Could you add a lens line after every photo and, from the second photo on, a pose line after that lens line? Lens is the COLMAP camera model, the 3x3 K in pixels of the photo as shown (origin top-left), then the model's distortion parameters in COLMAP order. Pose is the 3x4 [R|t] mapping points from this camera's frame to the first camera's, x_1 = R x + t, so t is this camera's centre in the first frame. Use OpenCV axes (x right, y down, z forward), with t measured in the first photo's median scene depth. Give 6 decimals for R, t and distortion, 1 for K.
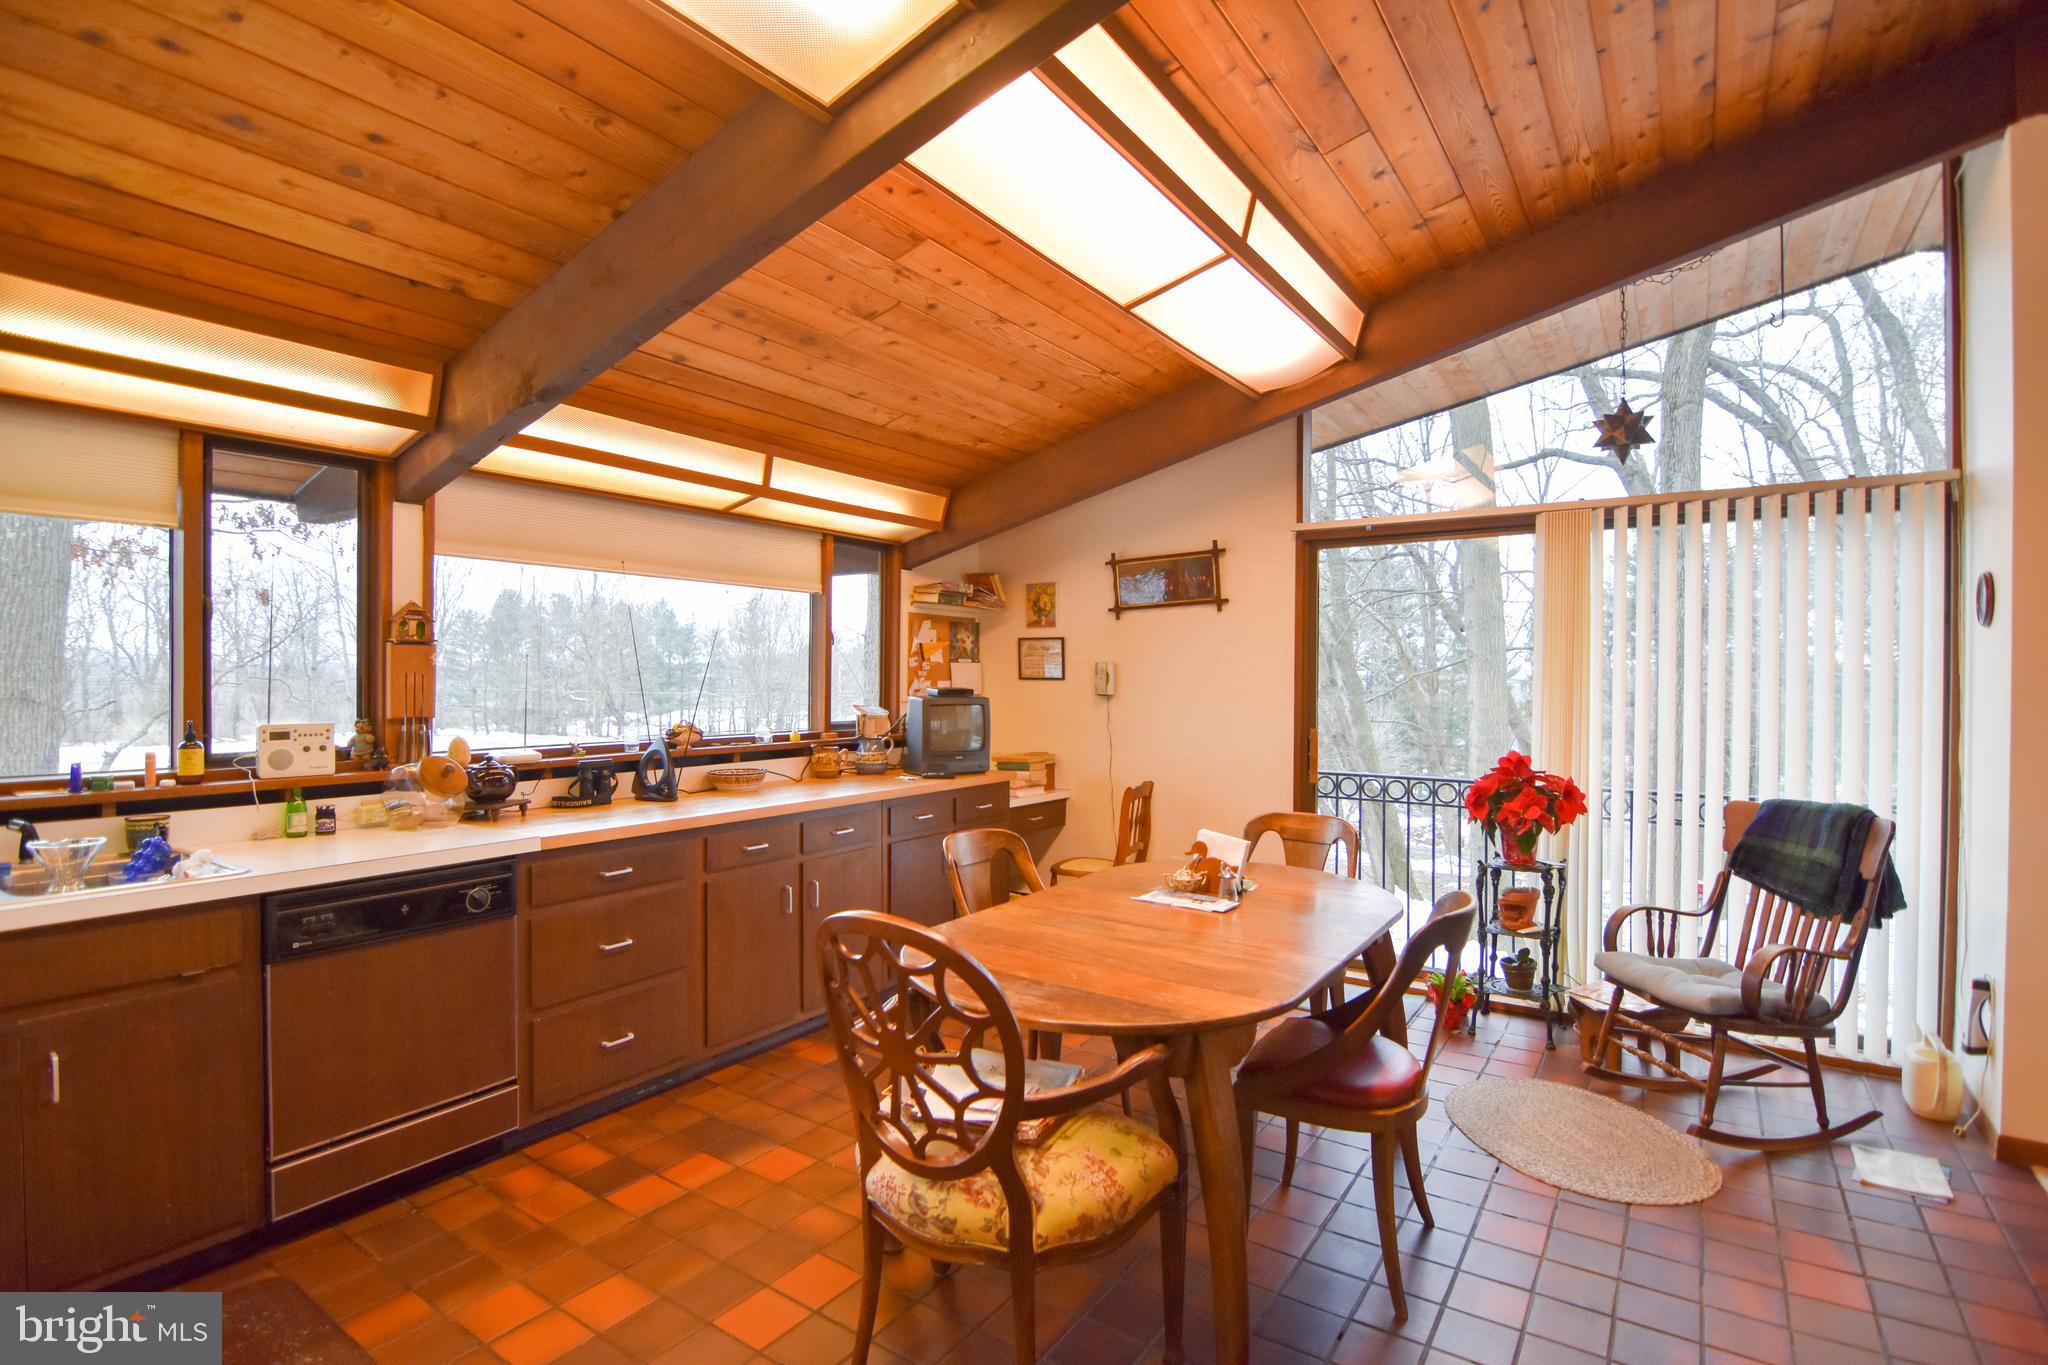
lens RADIAL K [[994.2, 0, 1016.2], [0, 994.2, 678.3], [0, 0, 1]] dist [-0.001986, -0.009687]
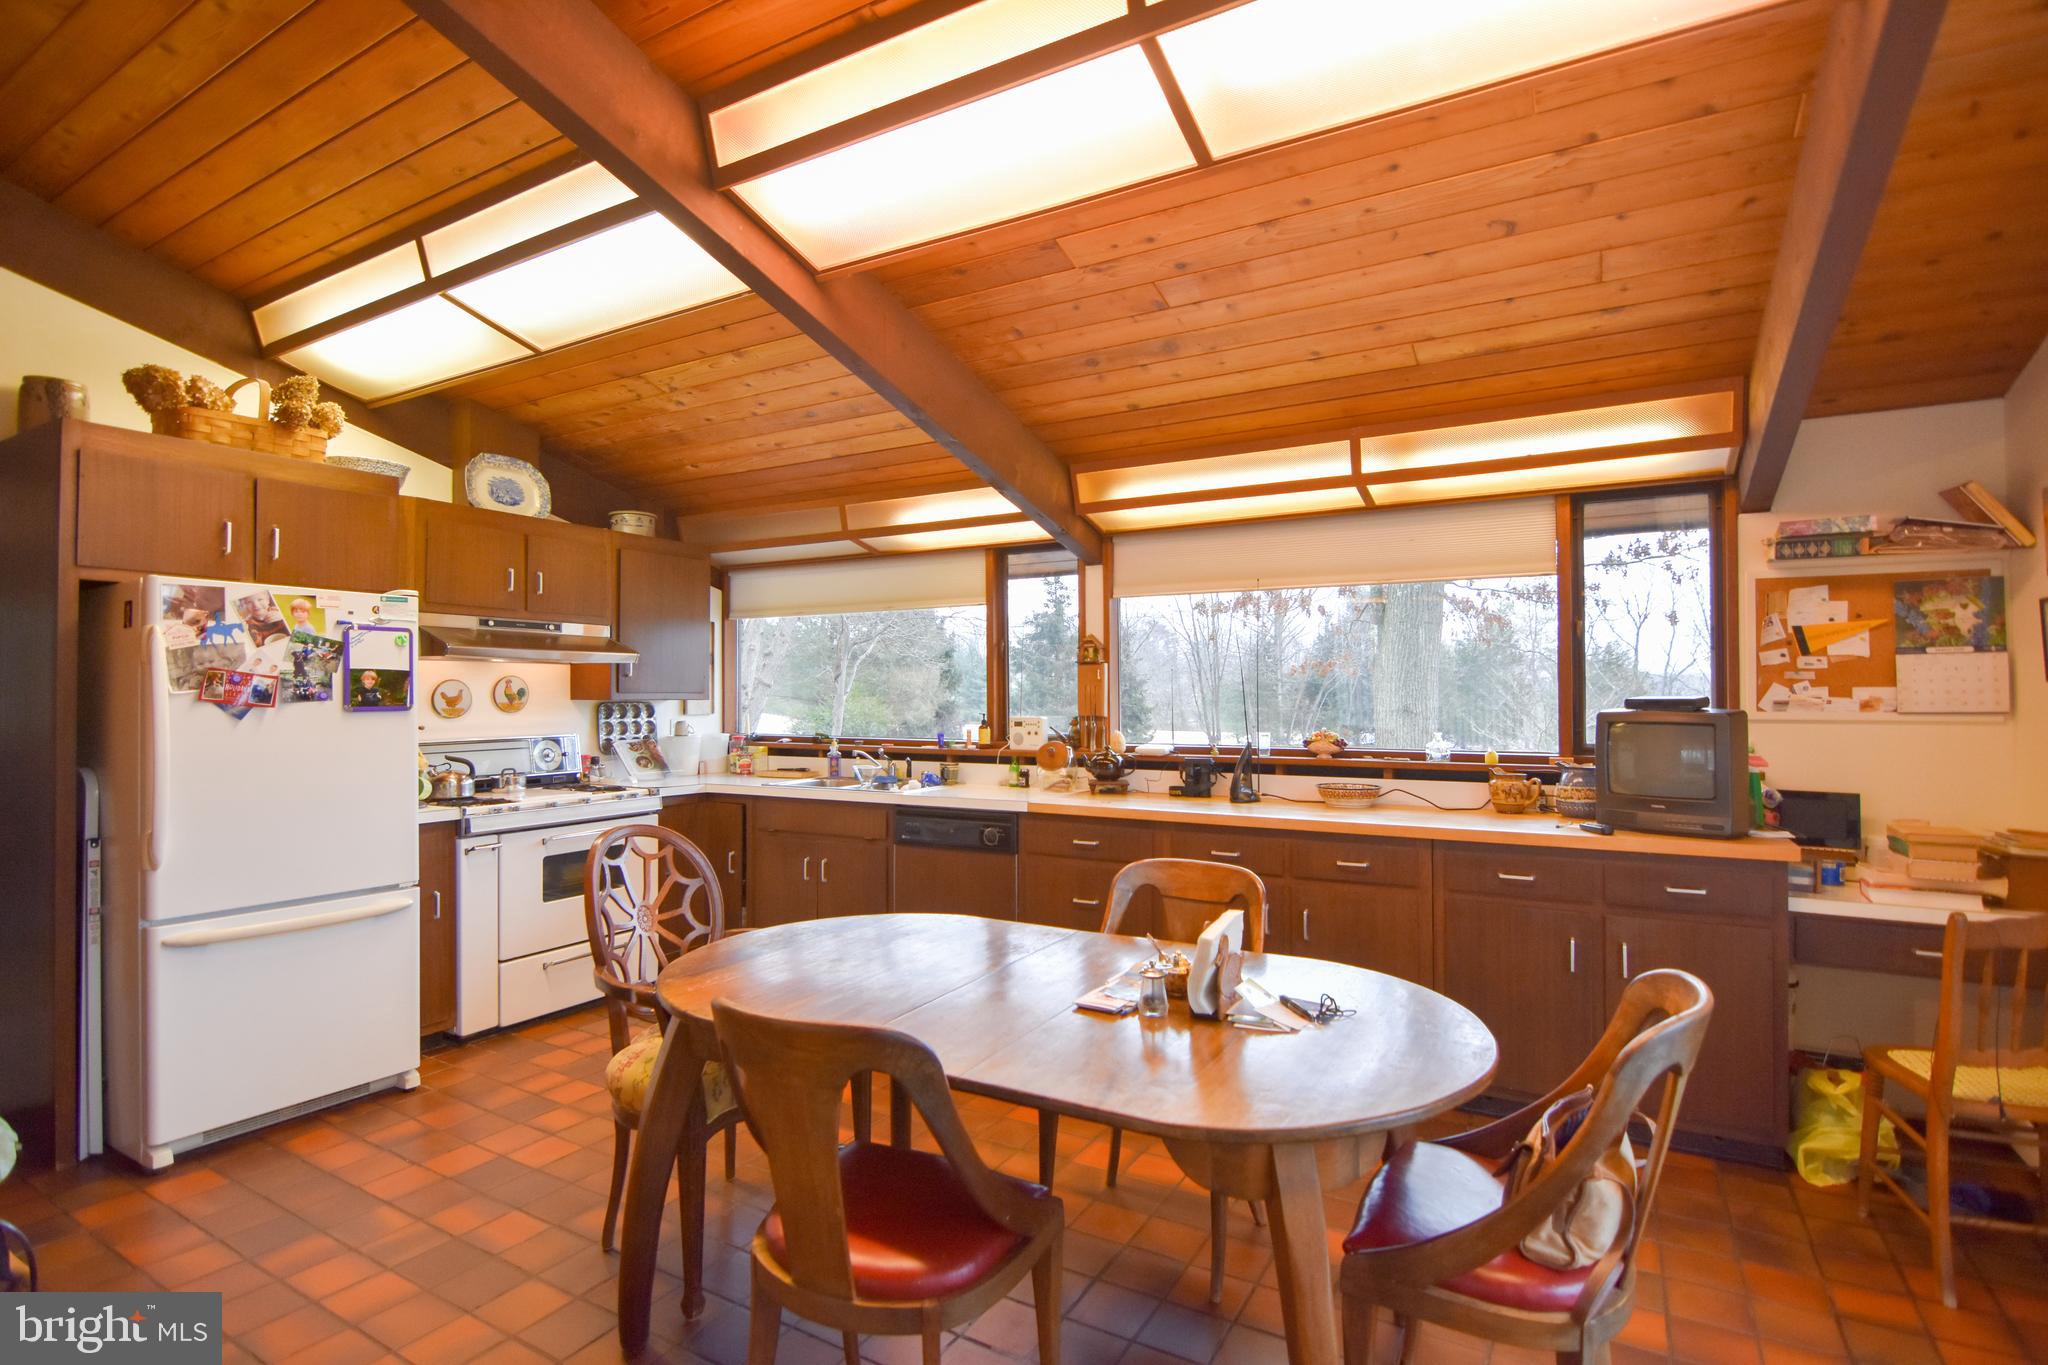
lens RADIAL K [[994.2, 0, 1016.2], [0, 994.2, 678.3], [0, 0, 1]] dist [-0.001986, -0.009687]
pose [[0.069983, -0.035706, -0.996909, 0.620955], [-0.005660, 0.999329, -0.036190, 0.028556], [0.997532, 0.008175, 0.069734, 0.615527]]
